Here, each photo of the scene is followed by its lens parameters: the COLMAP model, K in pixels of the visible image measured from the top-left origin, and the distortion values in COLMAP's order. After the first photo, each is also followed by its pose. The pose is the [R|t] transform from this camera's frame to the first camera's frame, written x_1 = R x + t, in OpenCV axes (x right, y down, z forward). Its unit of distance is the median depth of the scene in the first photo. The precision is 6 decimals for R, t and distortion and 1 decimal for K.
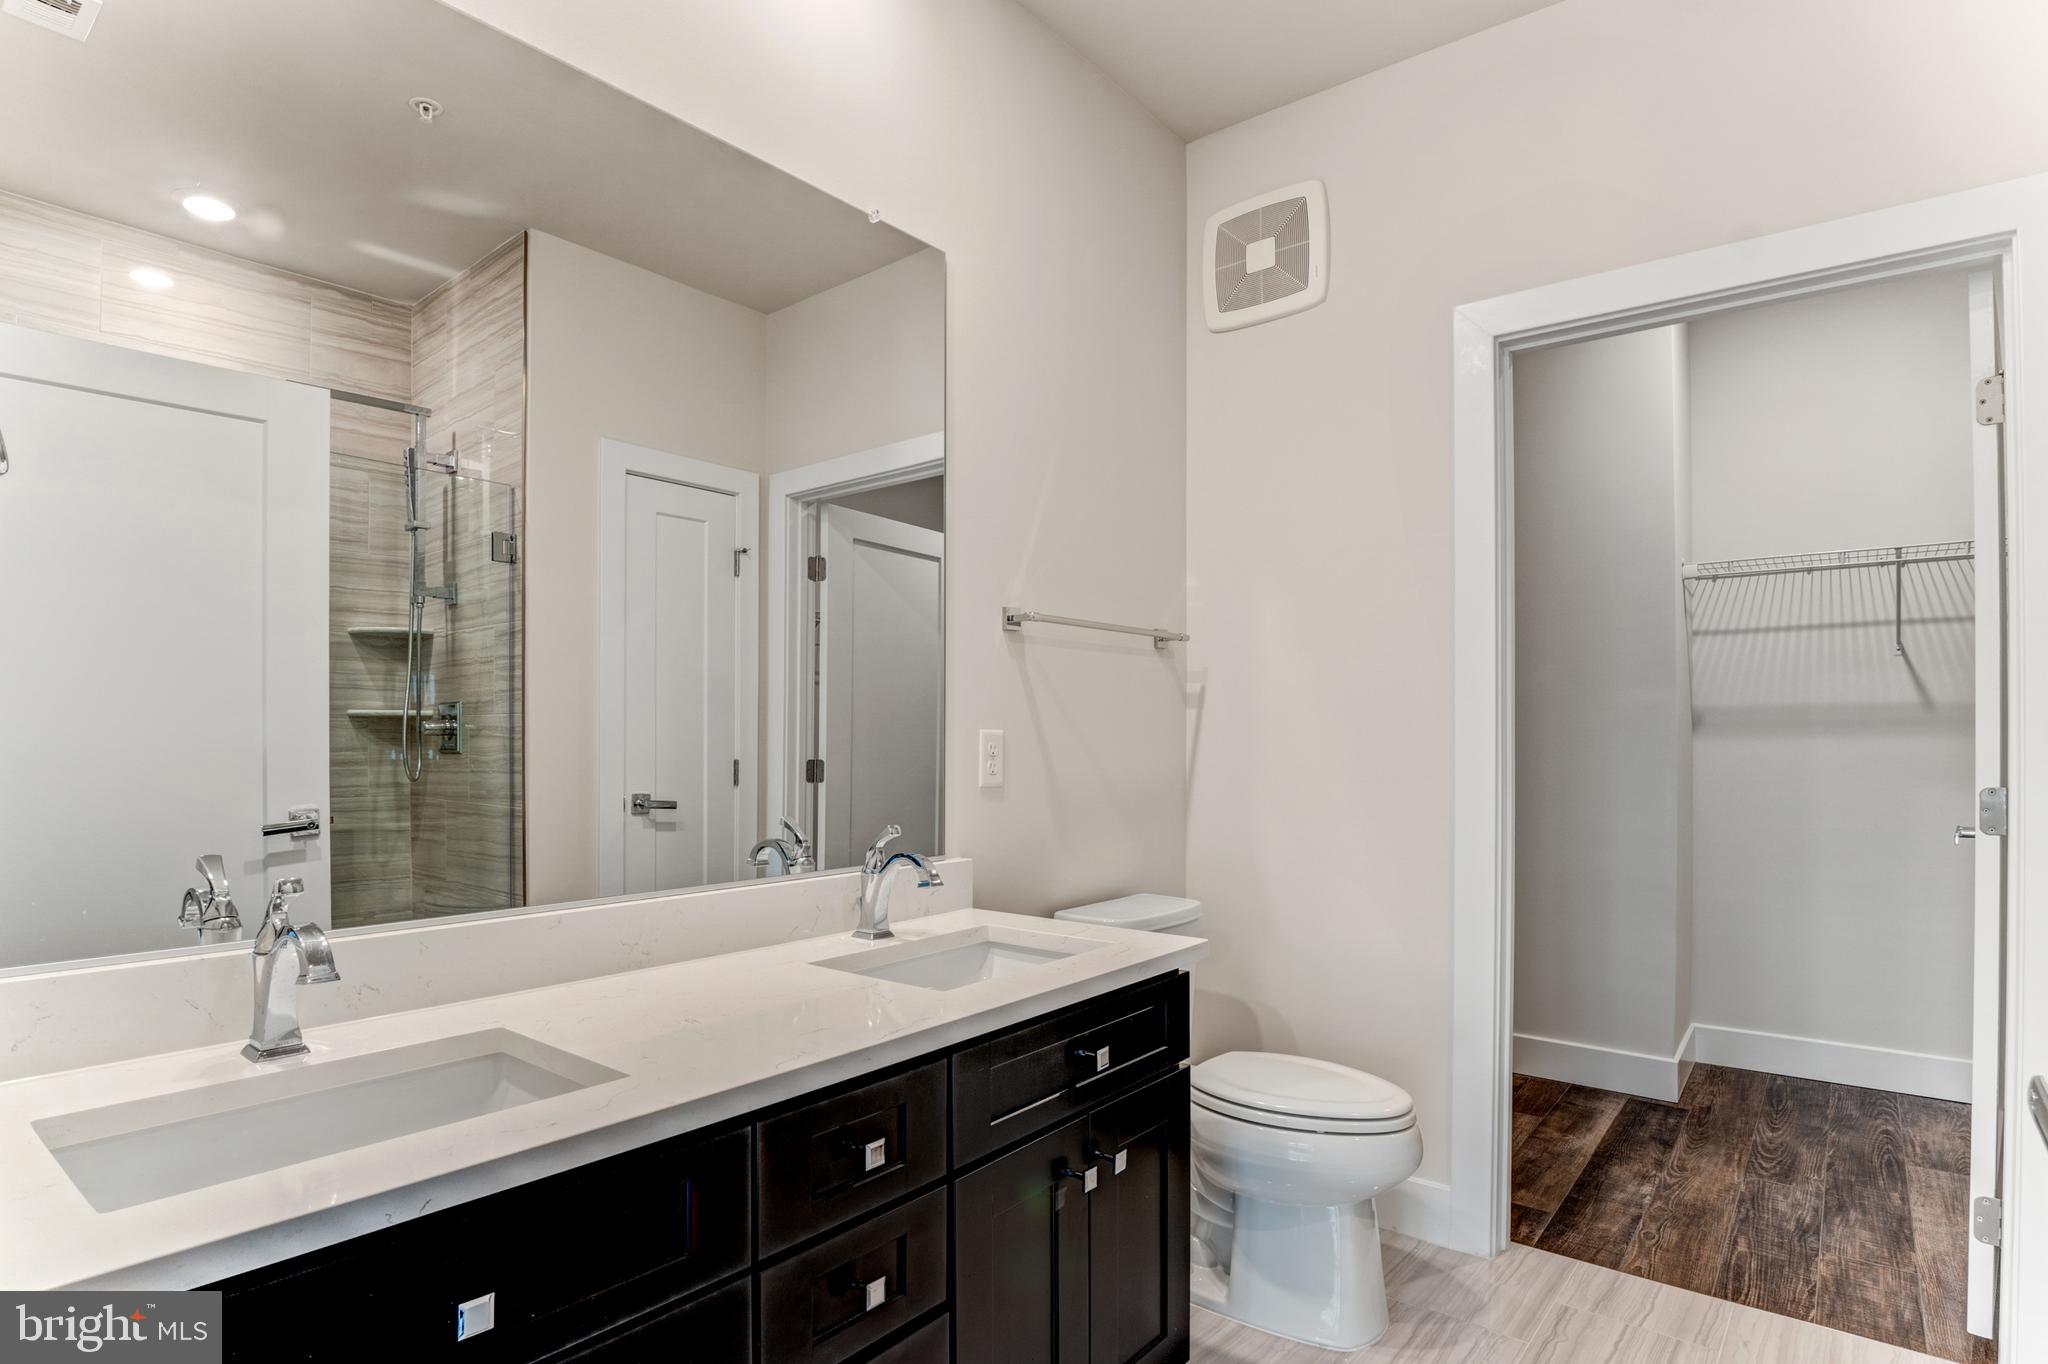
lens RADIAL K [[1076.8, 0, 1023.0], [0, 1076.8, 731.4], [0, 0, 1]] dist [-0.031024, 0.000919]
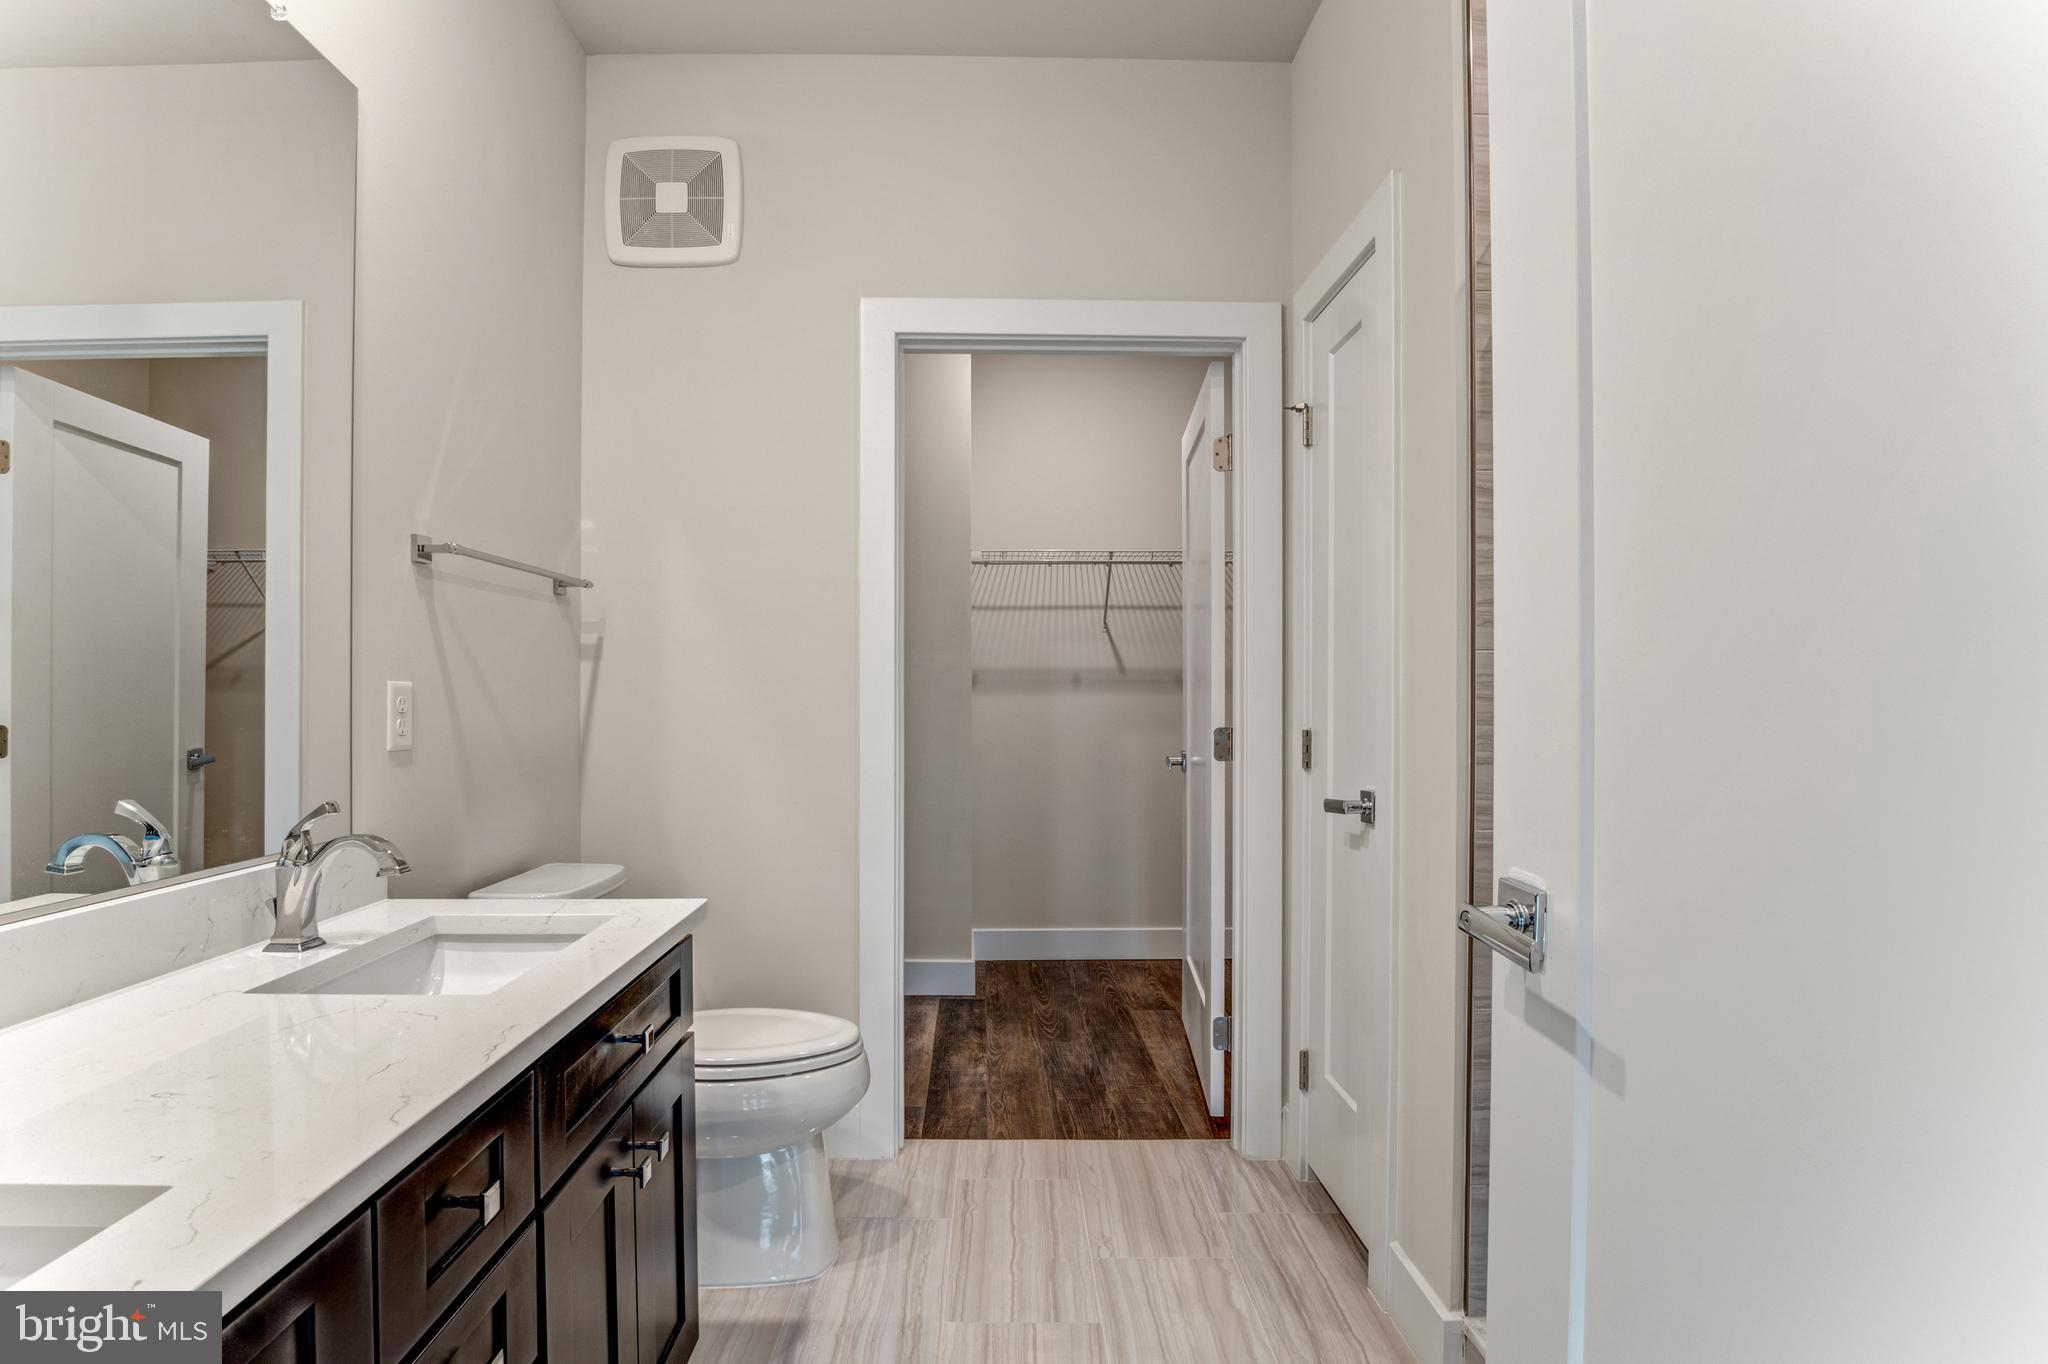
lens RADIAL K [[1056.1, 0, 1014.3], [0, 1056.1, 695.0], [0, 0, 1]] dist [-0.035648, 0.000919]
pose [[0.763641, 0.000416, 0.645641, -0.157488], [-0.003567, 0.999987, 0.003574, 0.003741], [-0.645631, -0.005032, 0.763633, 0.070445]]
